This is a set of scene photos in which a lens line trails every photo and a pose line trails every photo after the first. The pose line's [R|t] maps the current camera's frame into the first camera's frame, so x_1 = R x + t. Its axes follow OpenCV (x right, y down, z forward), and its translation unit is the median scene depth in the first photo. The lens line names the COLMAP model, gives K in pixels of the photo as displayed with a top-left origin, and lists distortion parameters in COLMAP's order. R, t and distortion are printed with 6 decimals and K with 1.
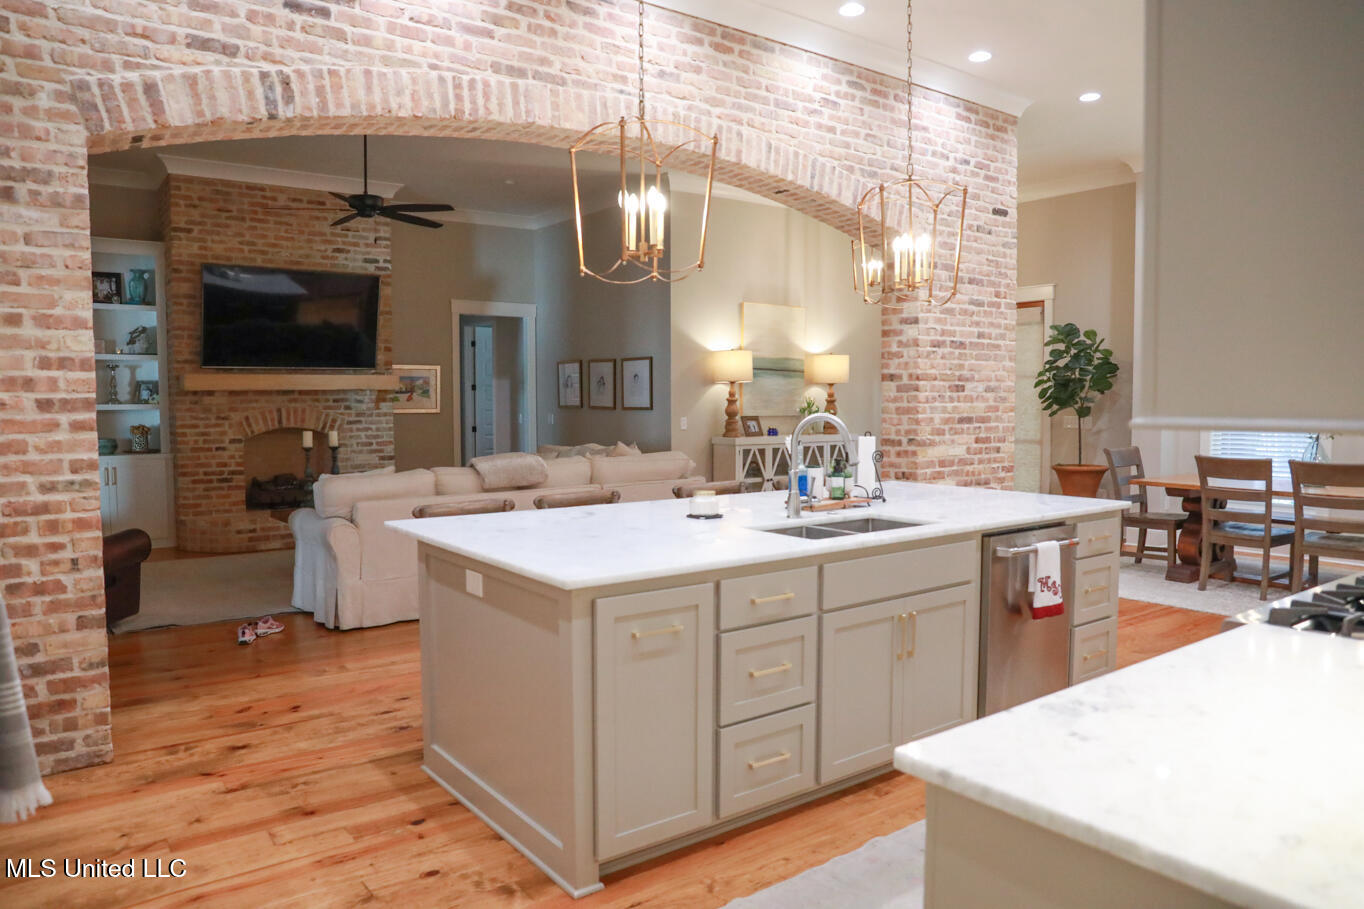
lens RADIAL K [[932.3, 0, 682.0], [0, 932.3, 454.5], [0, 0, 1]] dist [-0.108488, 0.081693]
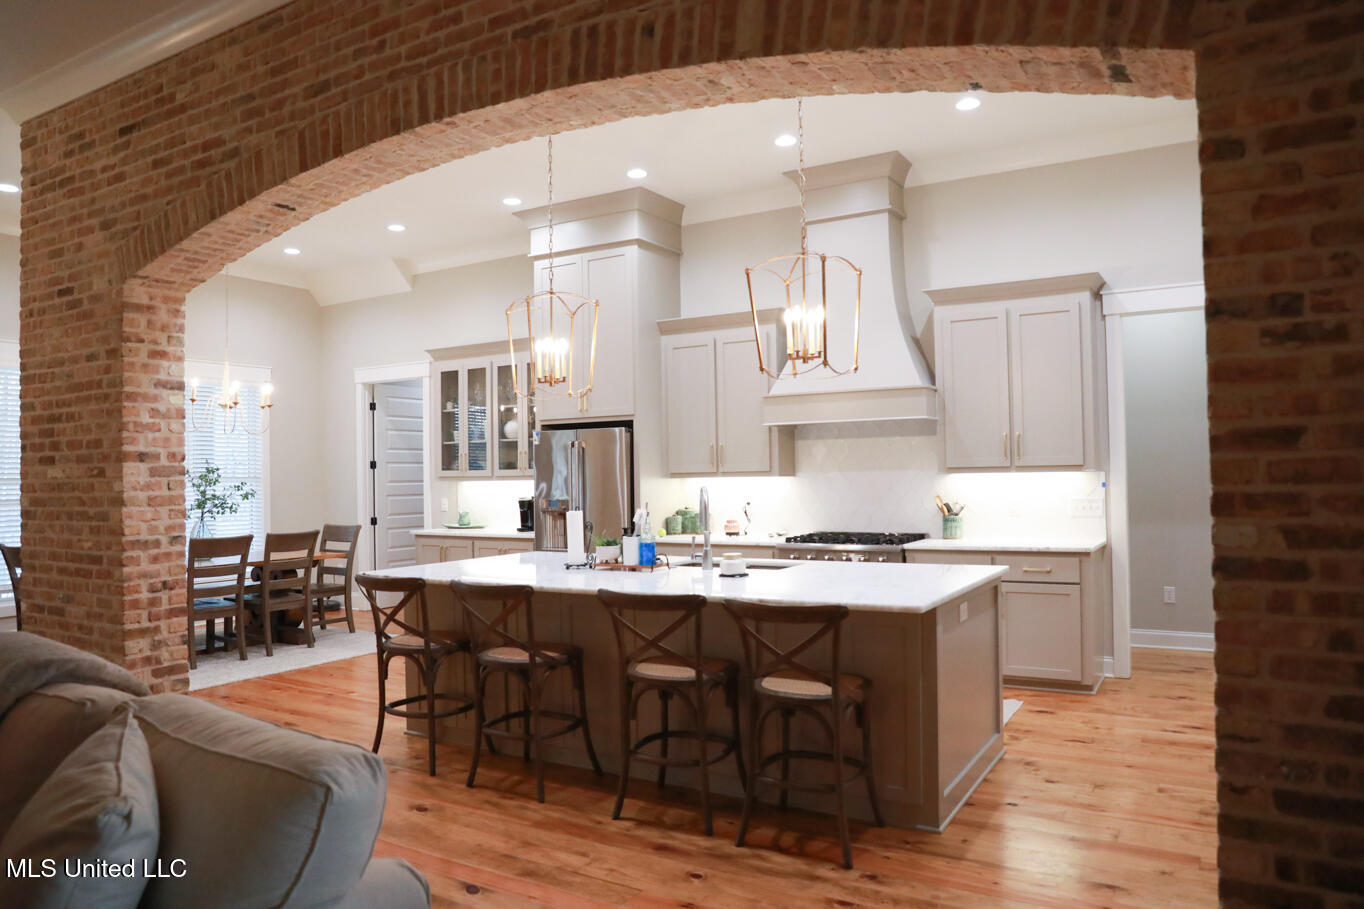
lens RADIAL K [[932.3, 0, 682.0], [0, 932.3, 454.5], [0, 0, 1]] dist [-0.108488, 0.081693]
pose [[-0.374738, 0.028871, 0.926681, -0.606678], [0.076912, 0.997038, 0.000039, -0.051752], [-0.923935, 0.071287, -0.375849, 0.870942]]
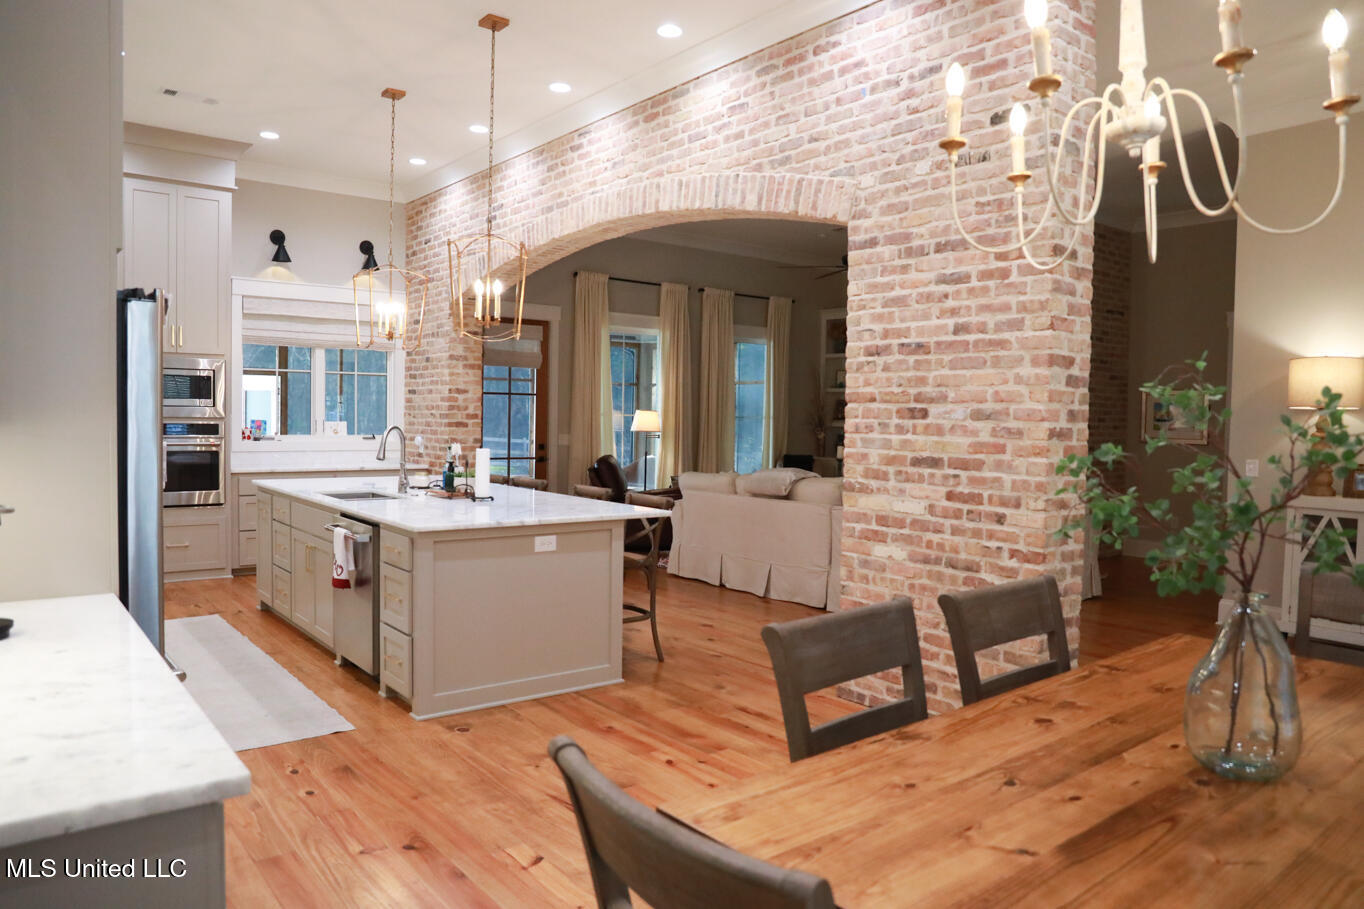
lens RADIAL K [[932.3, 0, 682.0], [0, 932.3, 454.5], [0, 0, 1]] dist [-0.108488, 0.081693]
pose [[0.033058, 0.045482, -0.998418, 0.980654], [-0.080210, 0.995863, 0.042710, -0.058184], [0.996230, 0.078672, 0.036569, 0.824754]]
